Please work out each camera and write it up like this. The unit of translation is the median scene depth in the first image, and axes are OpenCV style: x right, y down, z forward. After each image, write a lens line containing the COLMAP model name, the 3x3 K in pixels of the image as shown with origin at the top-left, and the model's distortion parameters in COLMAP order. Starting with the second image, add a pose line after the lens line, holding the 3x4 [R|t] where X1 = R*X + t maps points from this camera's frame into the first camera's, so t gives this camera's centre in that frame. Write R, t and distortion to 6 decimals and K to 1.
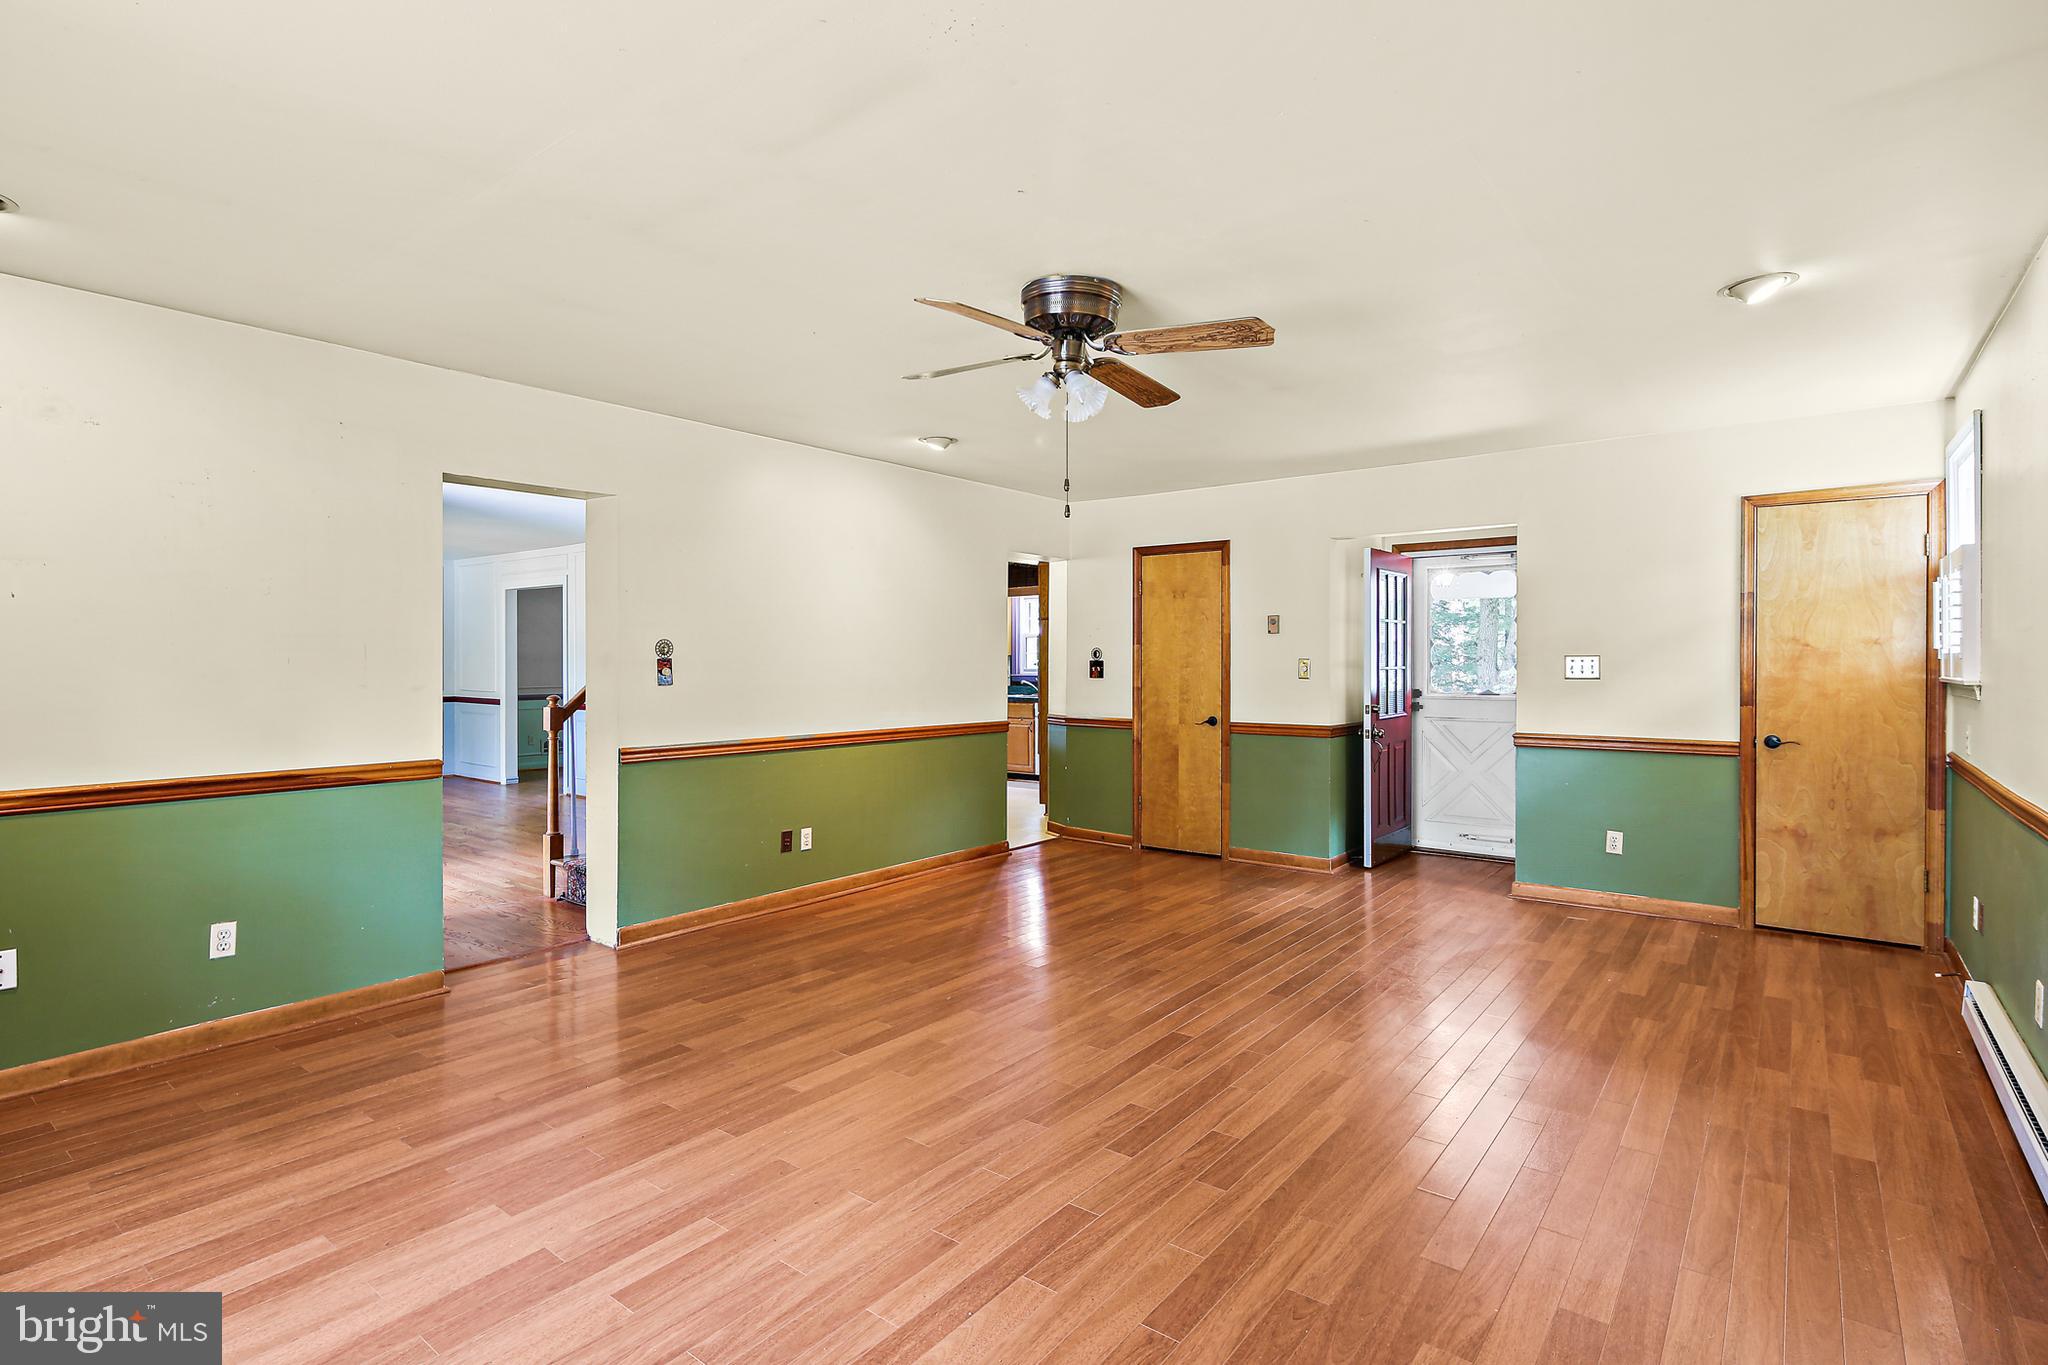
lens RADIAL K [[987.4, 0, 1015.7], [0, 987.4, 654.0], [0, 0, 1]] dist [0.002014, -0.000272]
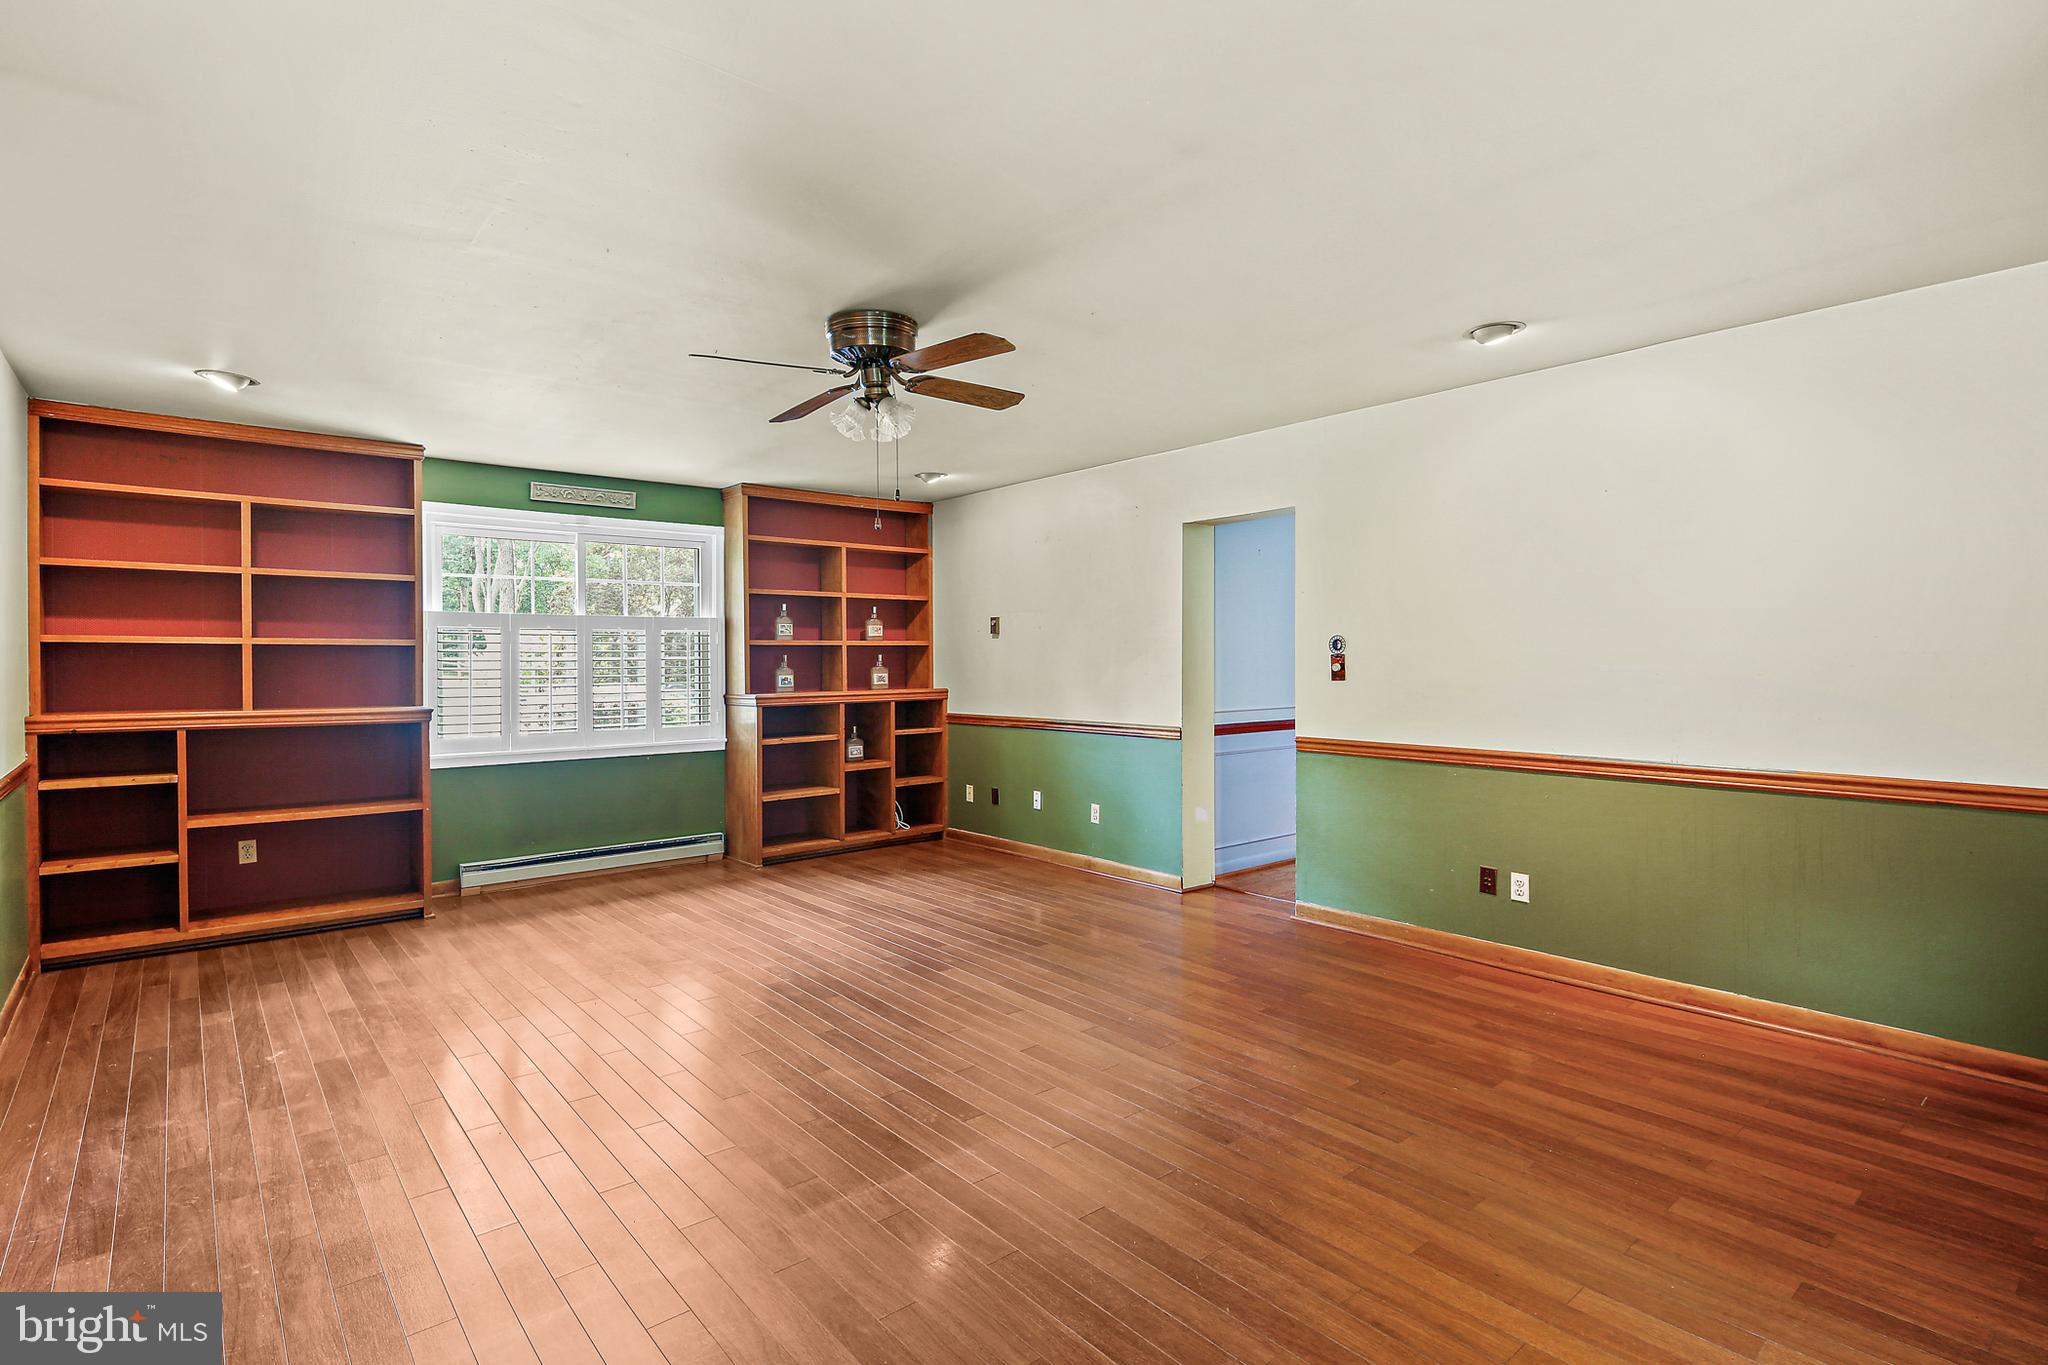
lens RADIAL K [[995.1, 0, 1024.5], [0, 995.1, 668.8], [0, 0, 1]] dist [0.004382, -0.000385]
pose [[-0.193948, 0.011780, -0.980941, 0.852788], [0.011432, 0.999887, 0.009747, 0.007894], [0.980945, -0.009324, -0.194061, 1.067702]]
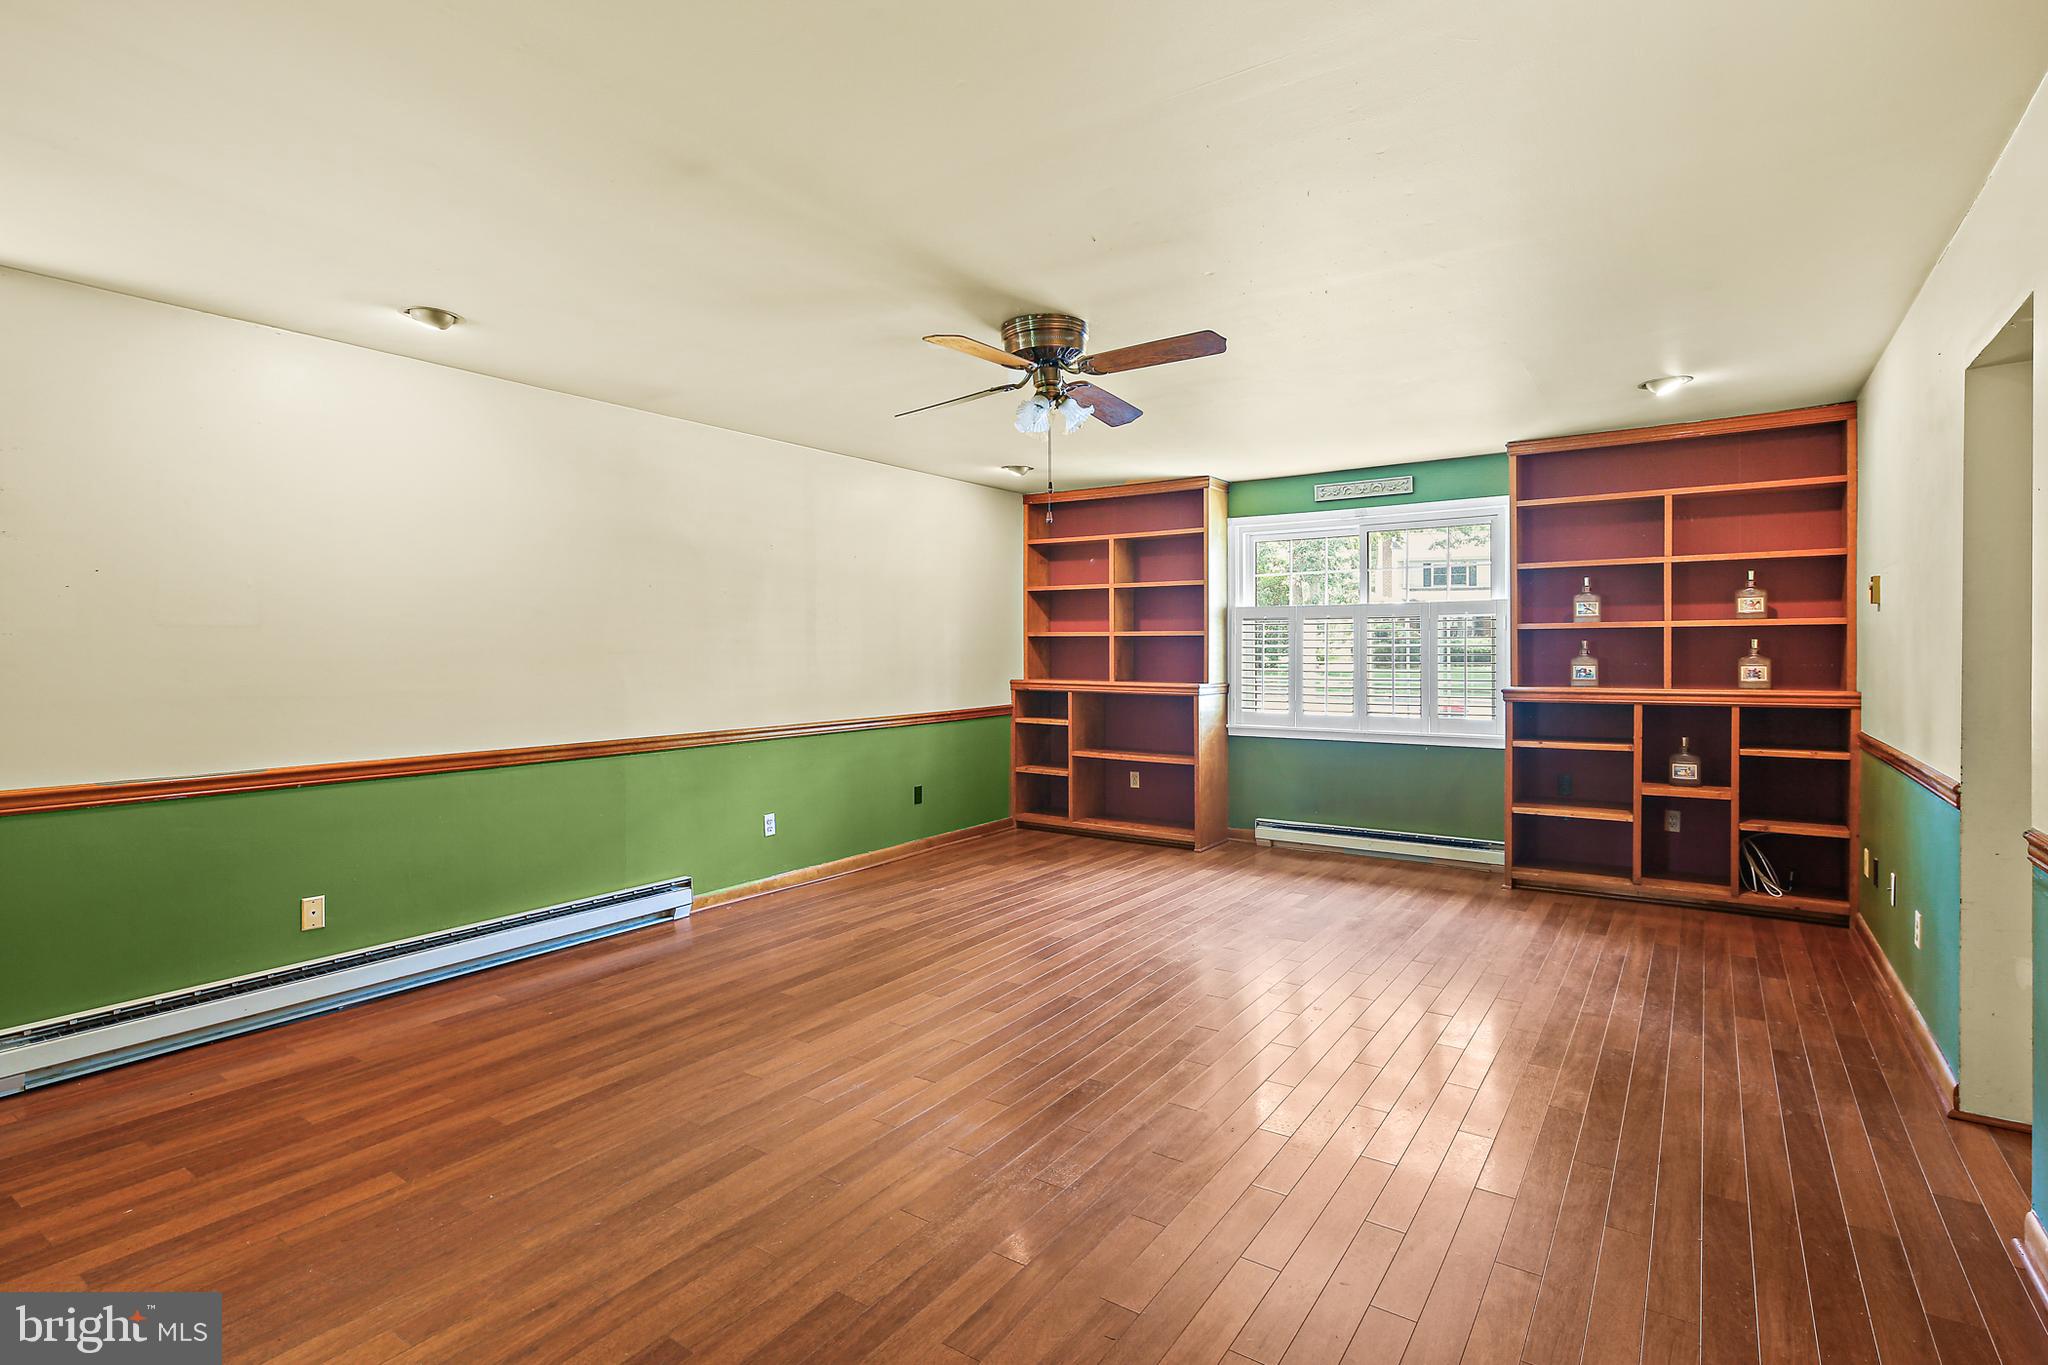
lens RADIAL K [[995.1, 0, 1024.5], [0, 995.1, 668.8], [0, 0, 1]] dist [0.004382, -0.000385]
pose [[-0.997254, 0.006375, -0.073787, 0.130748], [0.005347, 0.999886, 0.014126, 0.011514], [0.073868, 0.013692, -0.997174, 1.659708]]
